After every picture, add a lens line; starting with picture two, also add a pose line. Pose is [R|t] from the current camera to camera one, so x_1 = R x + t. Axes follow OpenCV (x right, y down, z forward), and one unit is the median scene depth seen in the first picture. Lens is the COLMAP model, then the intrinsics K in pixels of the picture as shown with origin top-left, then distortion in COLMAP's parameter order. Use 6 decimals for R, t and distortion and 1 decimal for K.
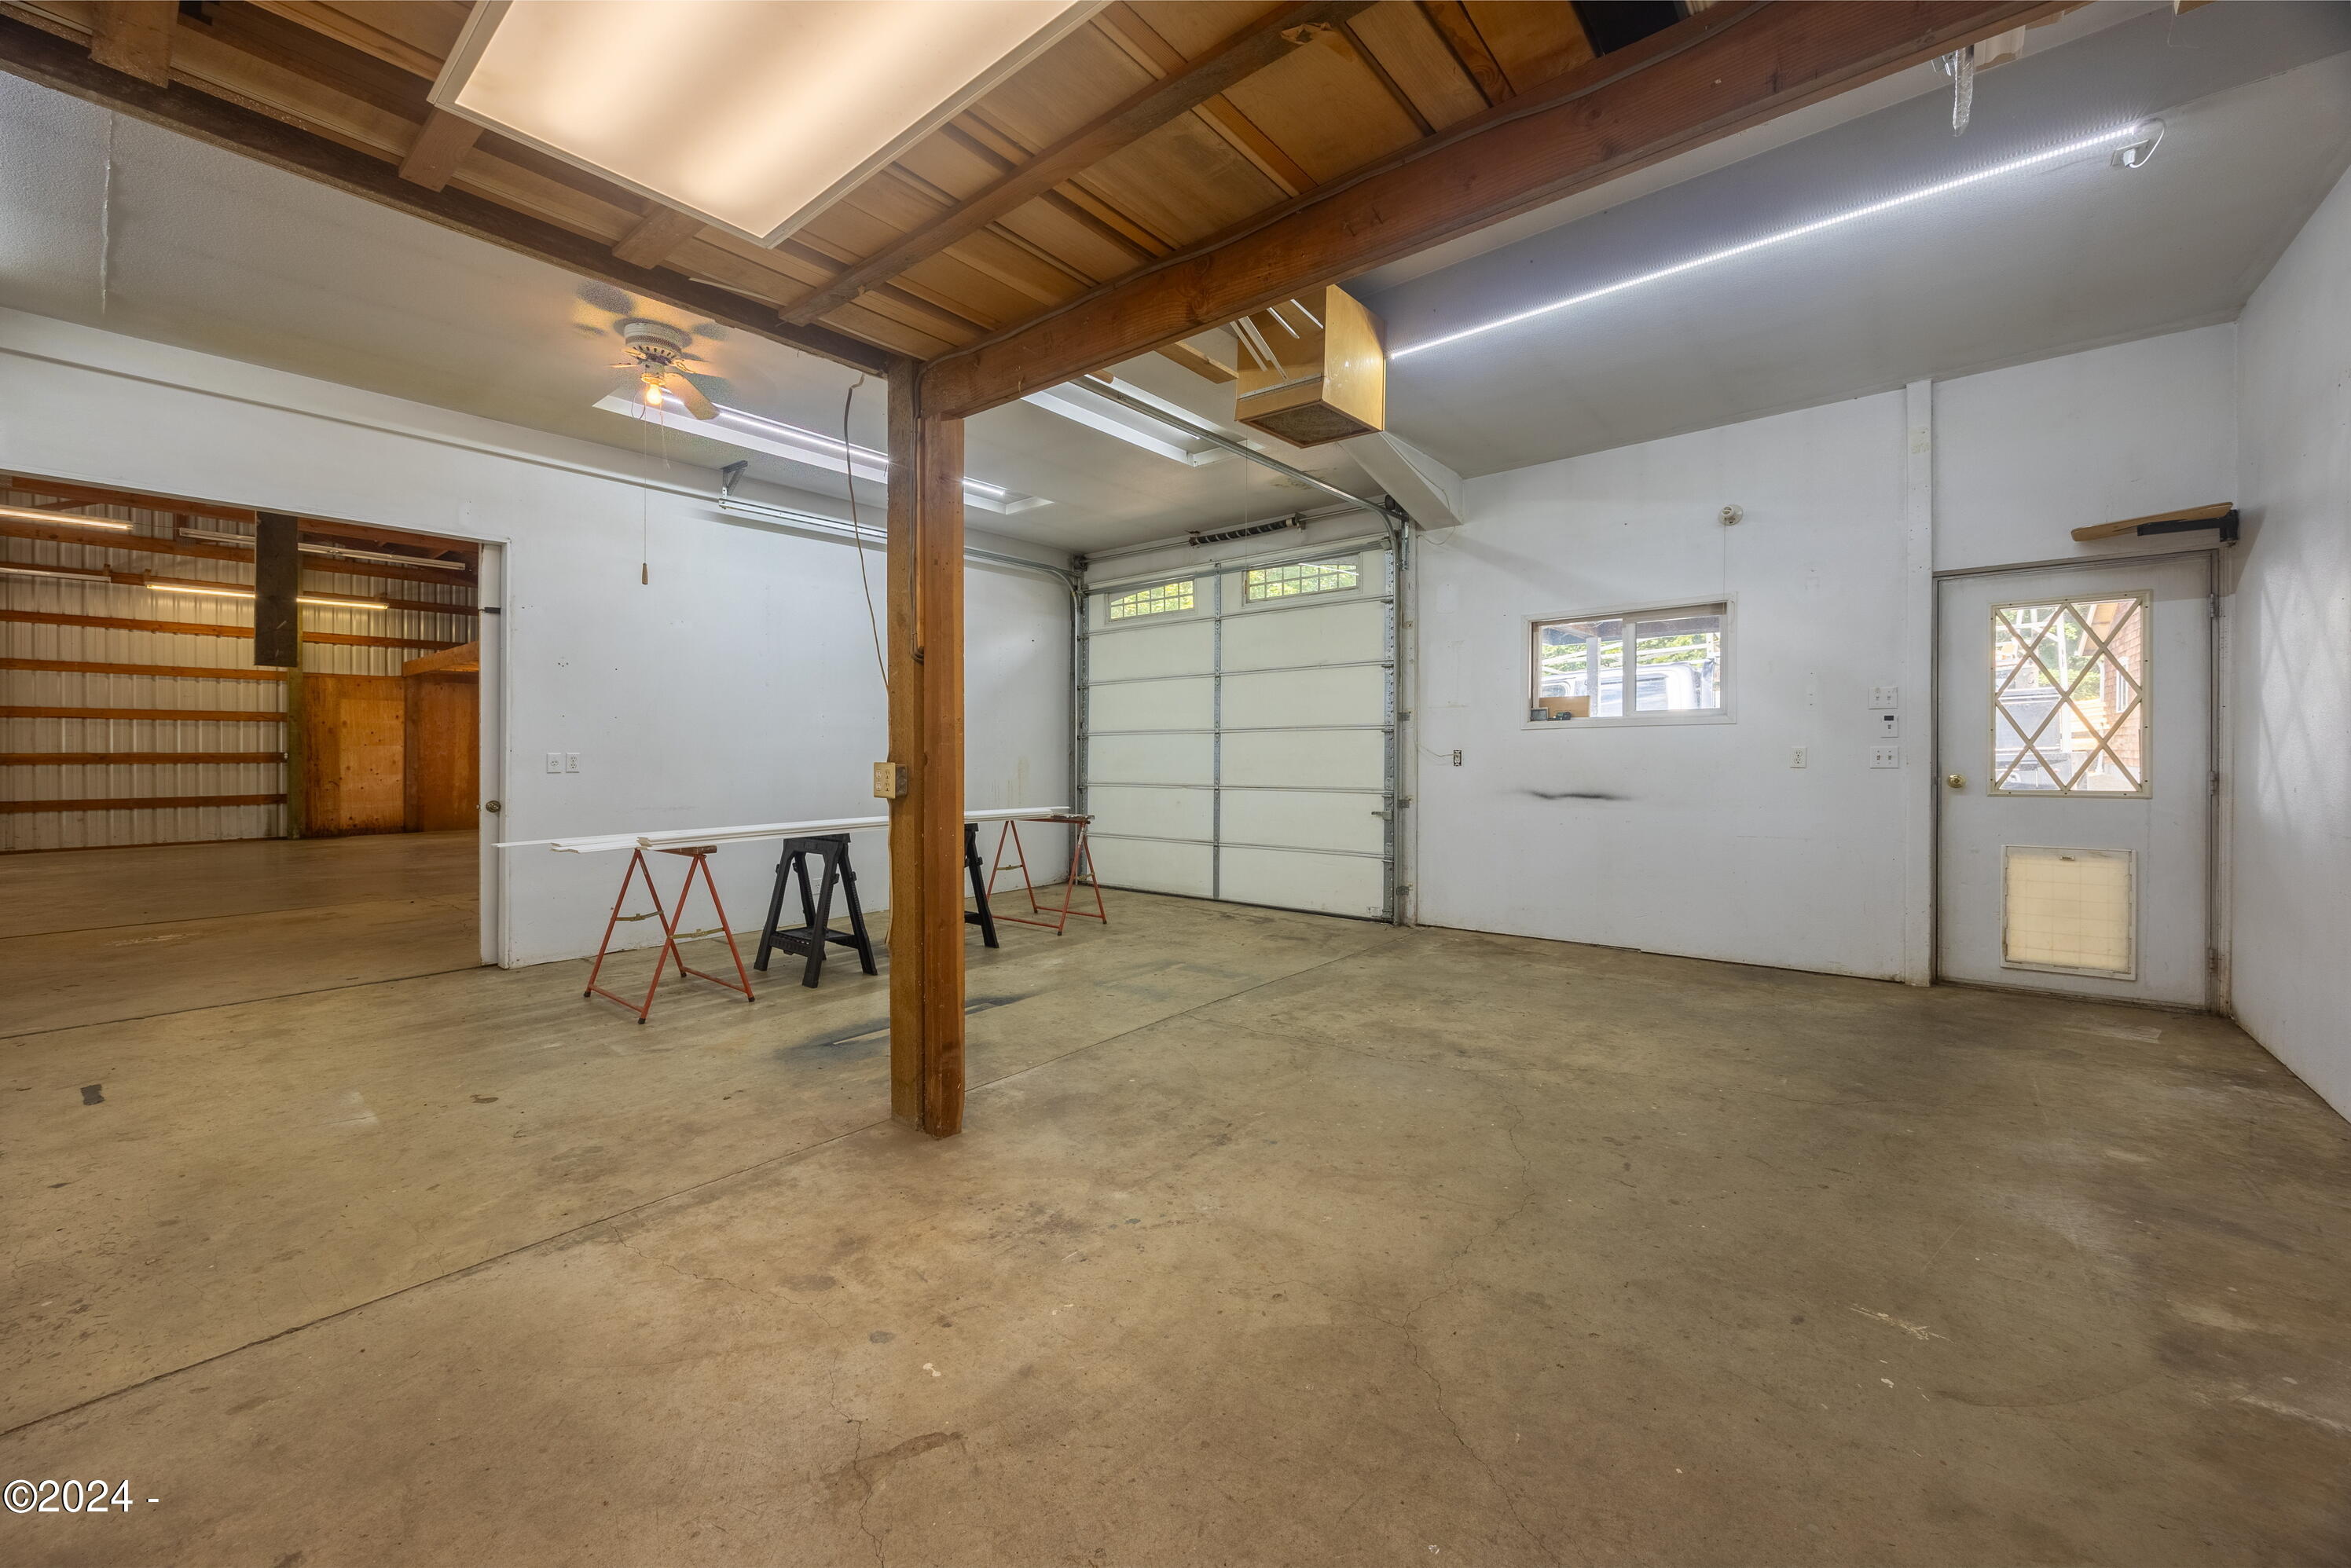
lens RADIAL K [[899.1, 0, 1177.3], [0, 899.1, 775.4], [0, 0, 1]] dist [0.001461, 0.000021]
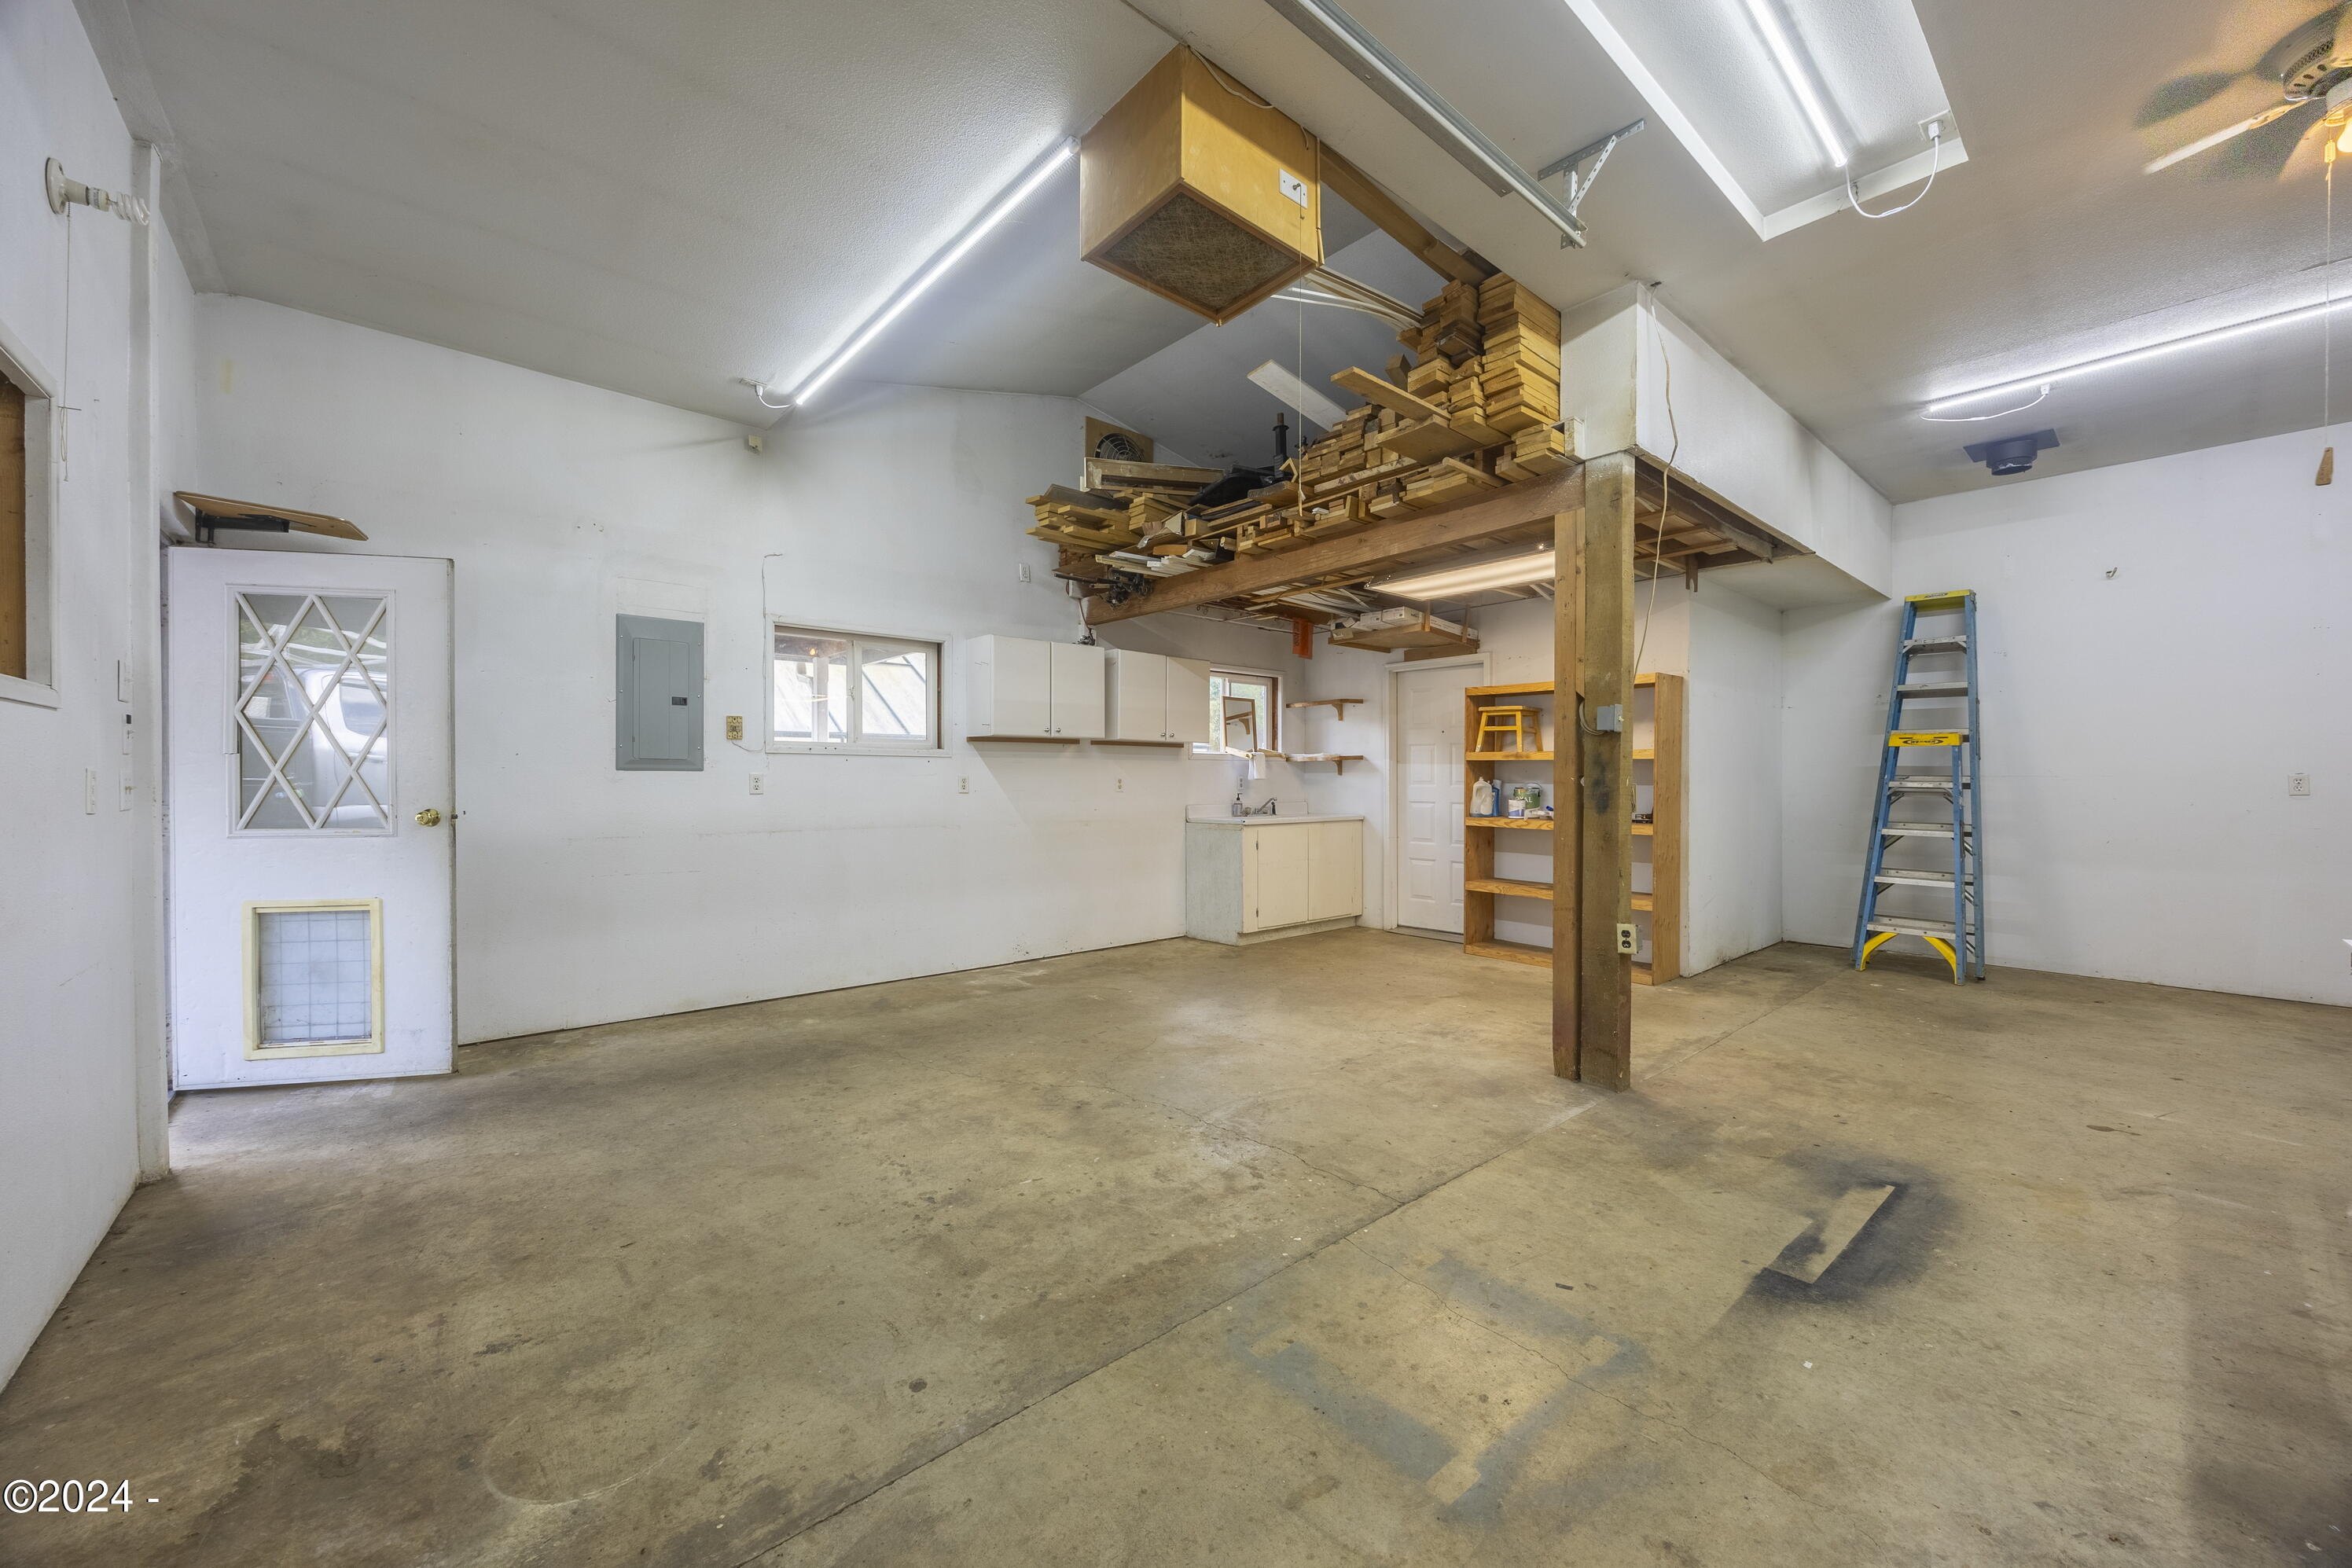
lens RADIAL K [[899.5, 0, 1175.8], [0, 899.5, 769.4], [0, 0, 1]] dist [0.001461, 0.000021]
pose [[-0.985798, 0.008491, 0.167720, 0.066527], [0.010434, 0.999888, 0.010706, -0.055193], [-0.167610, 0.012304, -0.985777, 2.118146]]
